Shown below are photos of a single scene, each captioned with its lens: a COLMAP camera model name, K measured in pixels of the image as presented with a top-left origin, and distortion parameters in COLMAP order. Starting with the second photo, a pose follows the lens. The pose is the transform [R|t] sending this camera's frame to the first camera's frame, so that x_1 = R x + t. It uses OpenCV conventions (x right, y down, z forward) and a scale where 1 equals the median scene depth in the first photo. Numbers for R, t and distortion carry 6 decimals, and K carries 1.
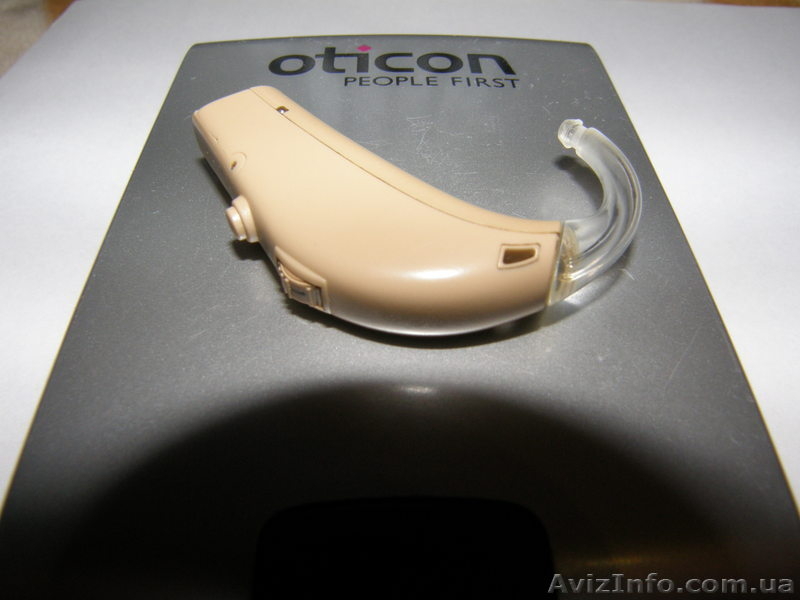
lens RADIAL K [[682.3, 0, 400.0], [0, 682.3, 300.0], [0, 0, 1]] dist [-0.206361, 0.173617]
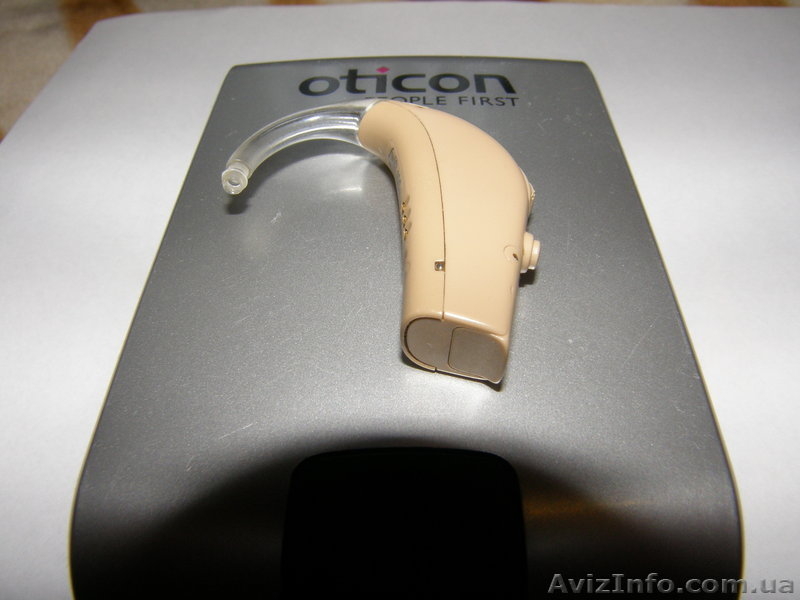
lens RADIAL K [[682.3, 0, 400.0], [0, 682.3, 300.0], [0, 0, 1]] dist [-0.206361, 0.173617]
pose [[0.999029, 0.002665, -0.043983, 0.027802], [-0.002169, 0.999934, 0.011317, -0.000024], [0.044010, -0.011211, 0.998968, -0.145799]]
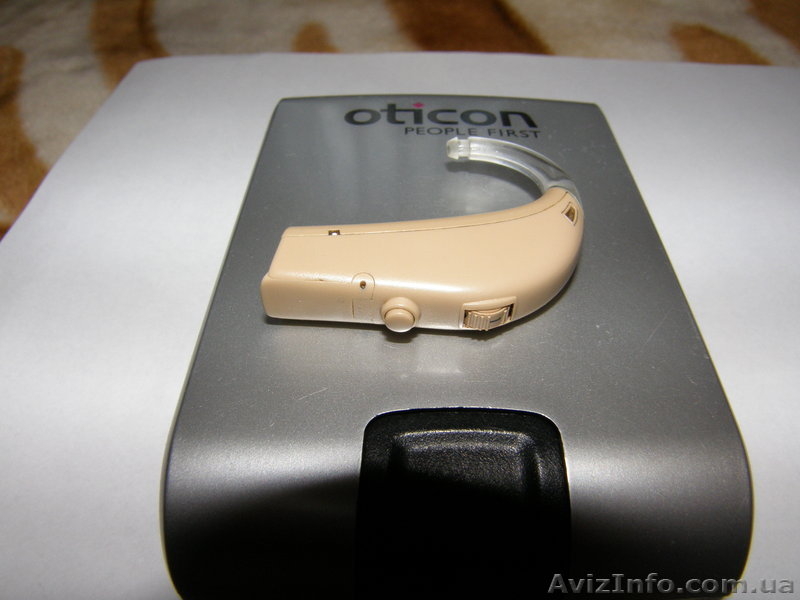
lens RADIAL K [[682.3, 0, 400.0], [0, 682.3, 300.0], [0, 0, 1]] dist [-0.206361, 0.173617]
pose [[0.999491, 0.018224, -0.026179, -0.051226], [-0.020040, 0.997282, -0.070896, 0.088531], [0.024816, 0.071385, 0.997140, -0.267106]]
